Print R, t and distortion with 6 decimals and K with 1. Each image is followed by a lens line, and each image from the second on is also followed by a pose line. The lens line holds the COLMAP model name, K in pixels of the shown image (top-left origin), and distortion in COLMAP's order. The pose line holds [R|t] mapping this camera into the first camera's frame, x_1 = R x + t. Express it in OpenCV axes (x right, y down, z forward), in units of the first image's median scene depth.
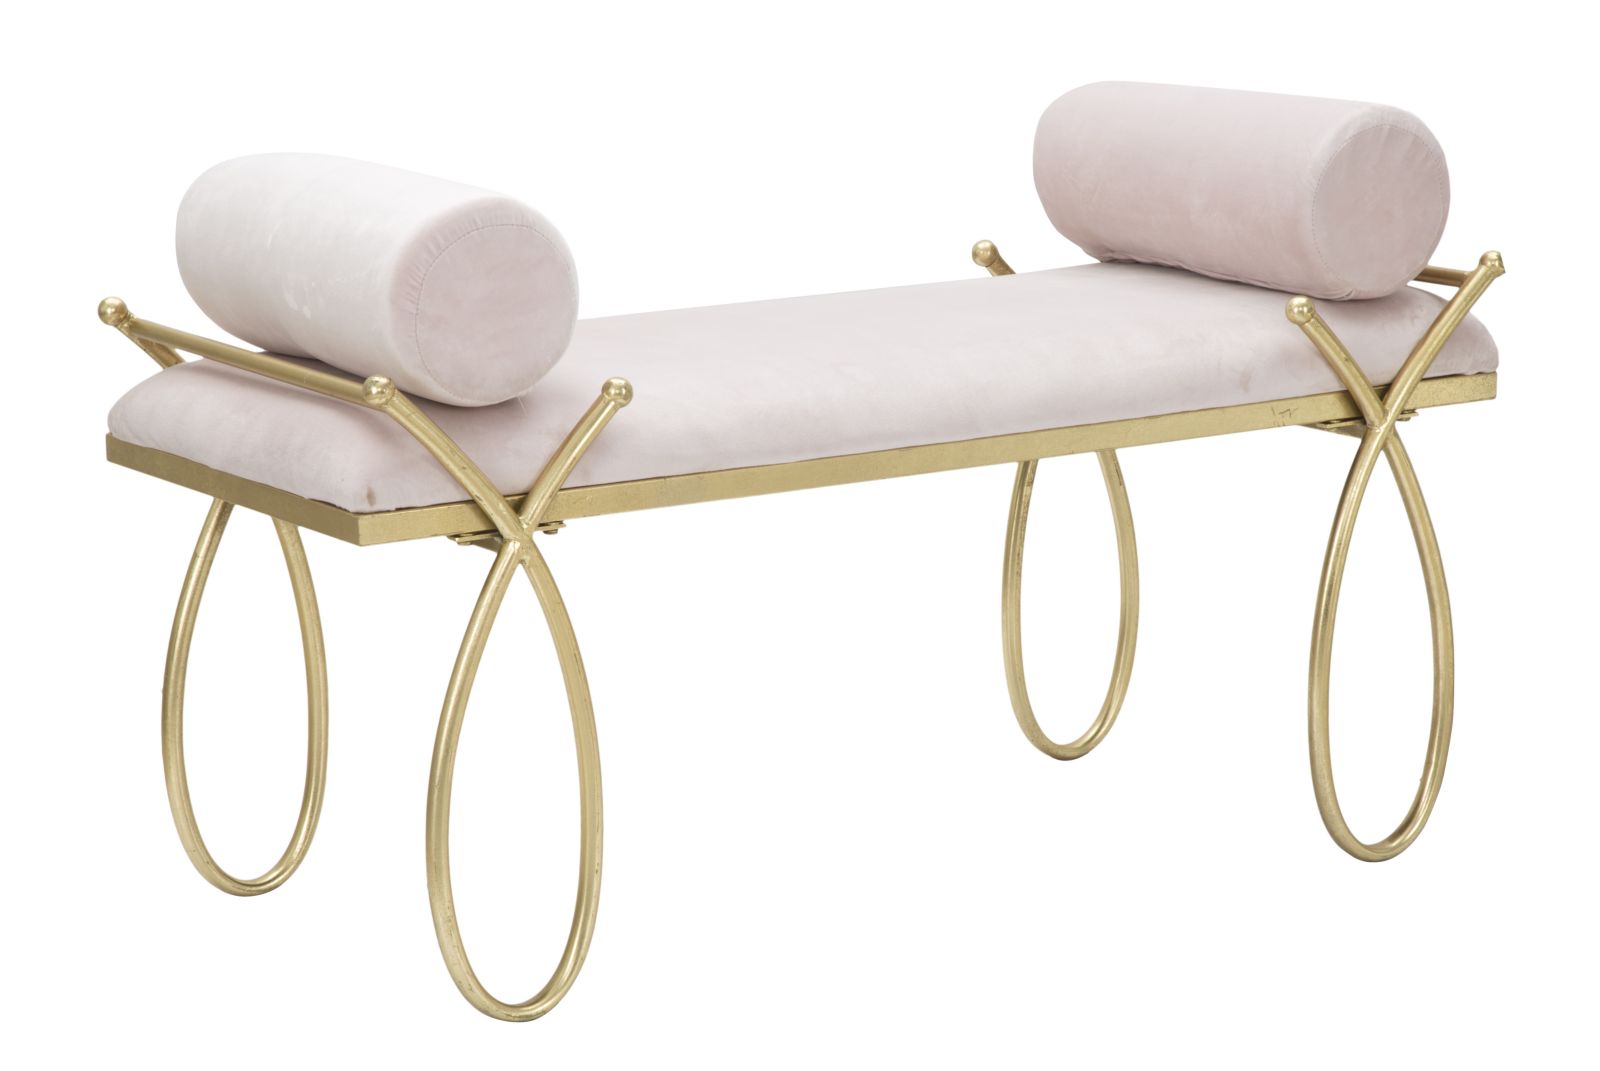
lens RADIAL K [[4814.0, 0, 800.0], [0, 4814.0, 535.5], [0, 0, 1]] dist [0.140363, 0.458495]
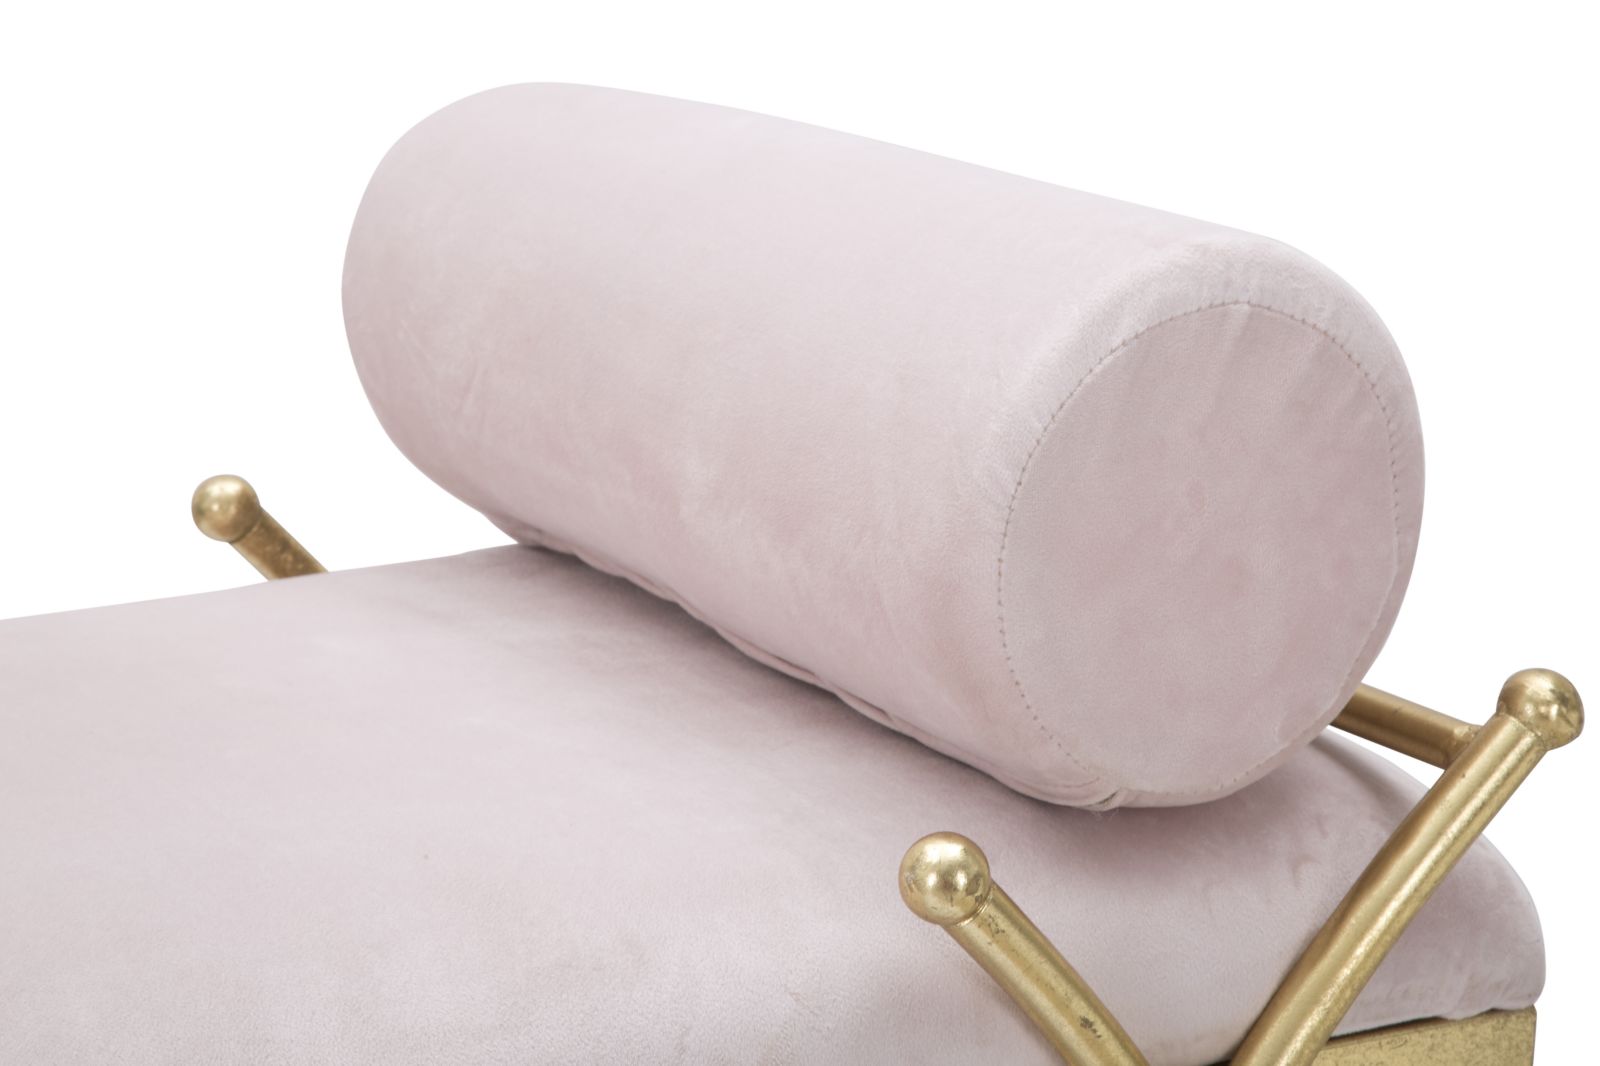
lens RADIAL K [[4843.6, 0, 800.0], [0, 4843.6, 533.0], [0, 0, 1]] dist [0.597915, 0.845845]
pose [[0.998747, 0.040680, 0.029147, 0.081586], [-0.041301, 0.998925, 0.021029, -0.074005], [-0.028260, -0.022206, 0.999354, 0.661633]]
